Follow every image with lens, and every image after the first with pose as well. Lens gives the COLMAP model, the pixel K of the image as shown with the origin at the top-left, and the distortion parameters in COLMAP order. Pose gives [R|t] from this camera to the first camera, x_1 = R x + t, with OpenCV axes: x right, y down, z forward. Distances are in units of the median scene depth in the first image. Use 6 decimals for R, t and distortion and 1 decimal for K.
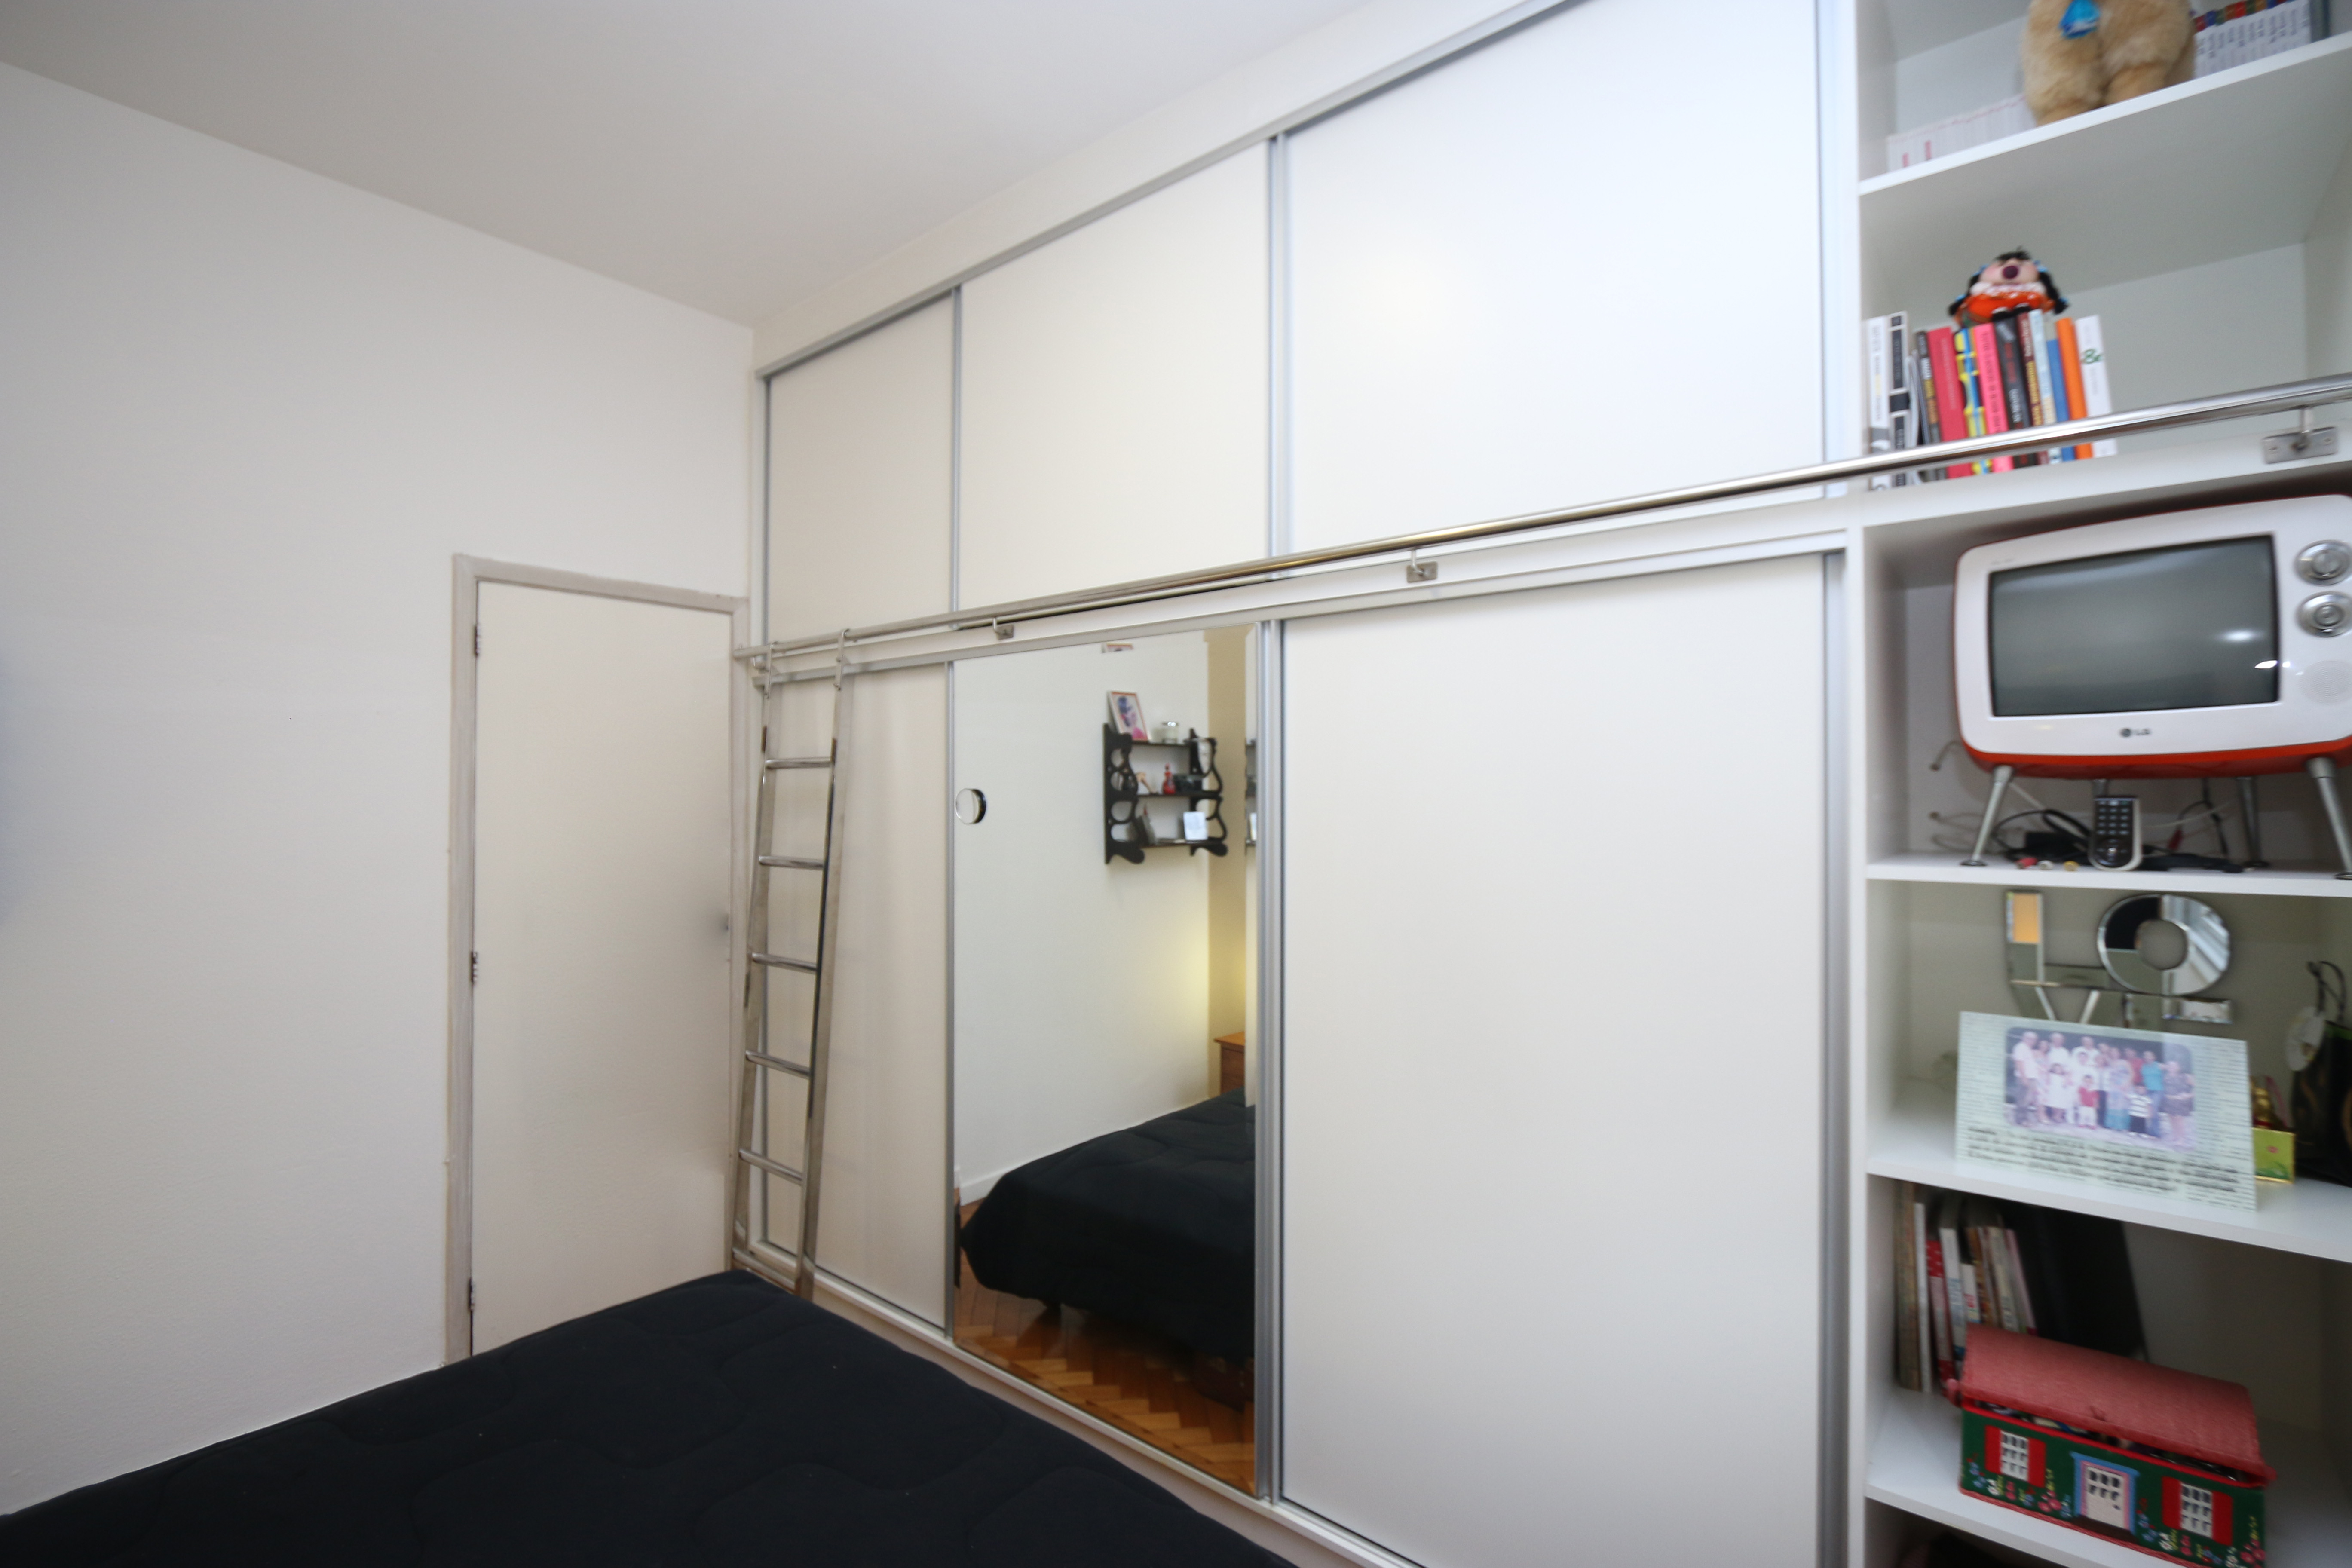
lens RADIAL K [[1071.9, 0, 1180.8], [0, 1071.9, 780.3], [0, 0, 1]] dist [-0.015733, 0.001290]
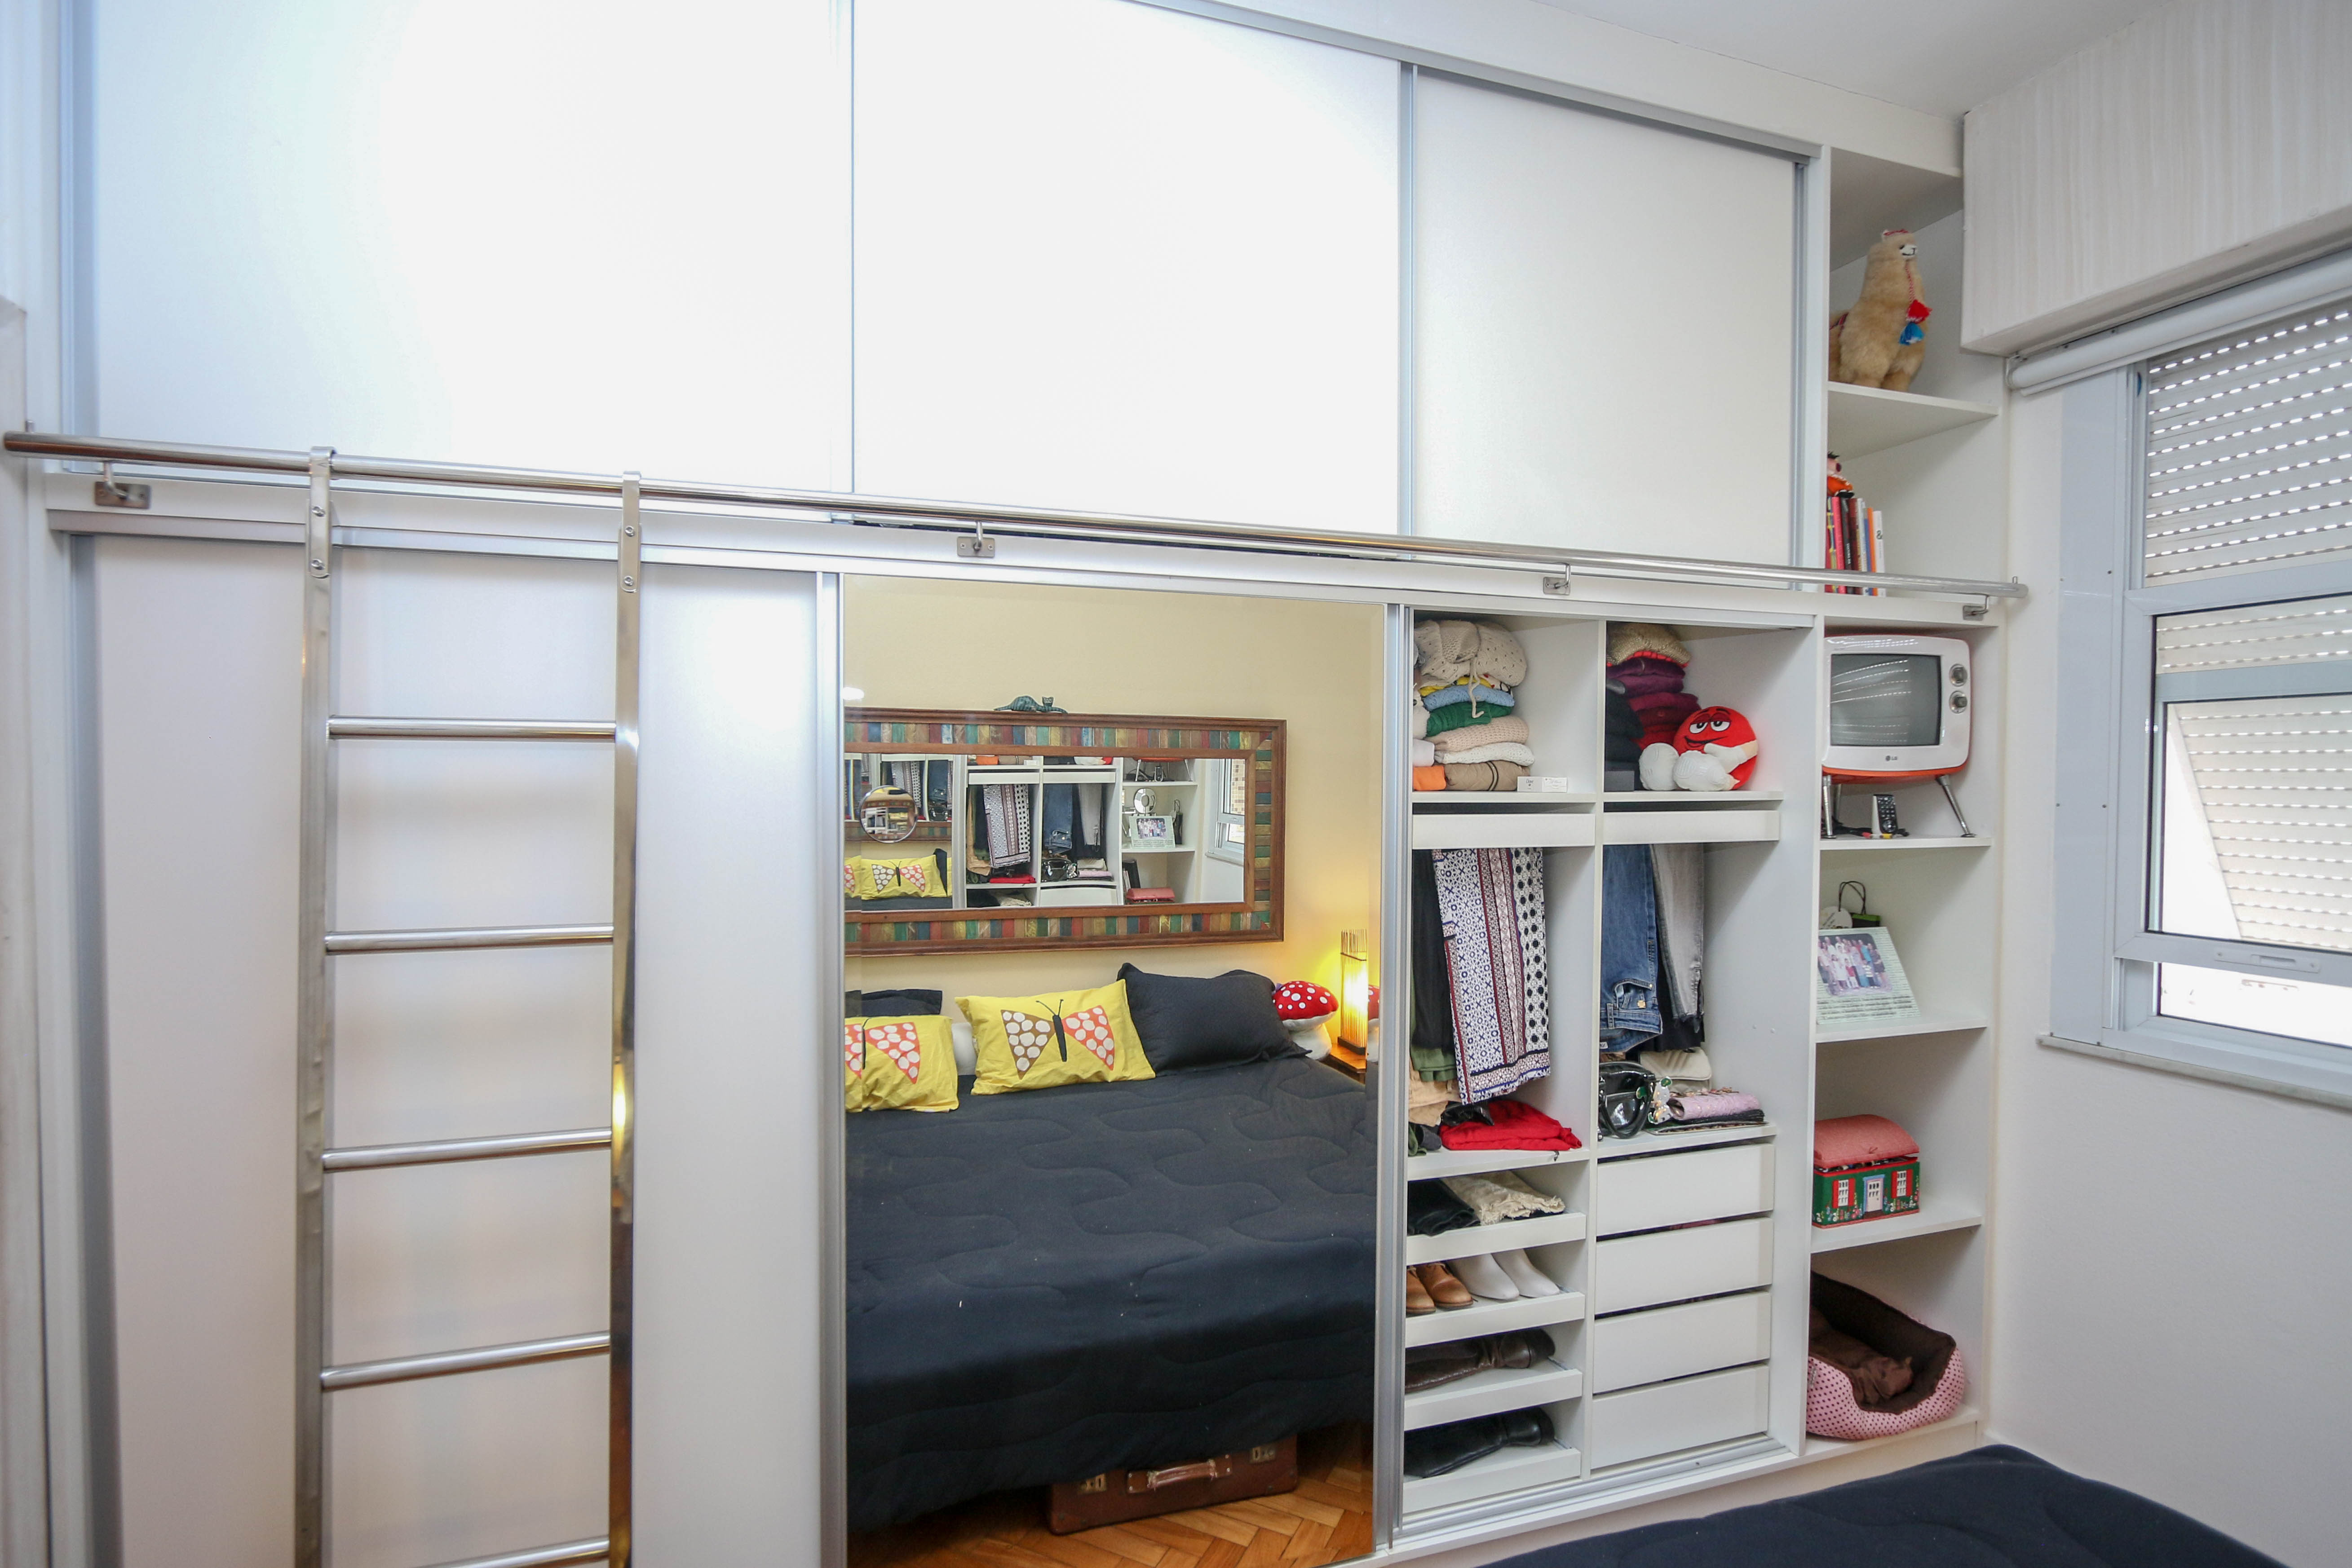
lens RADIAL K [[1104.5, 0, 1138.2], [0, 1104.5, 796.4], [0, 0, 1]] dist [-0.011250, -0.000022]
pose [[0.543869, -0.016863, 0.839000, -0.830593], [-0.016066, 0.999406, 0.030502, -0.010861], [-0.839016, -0.030069, 0.543275, 0.674009]]
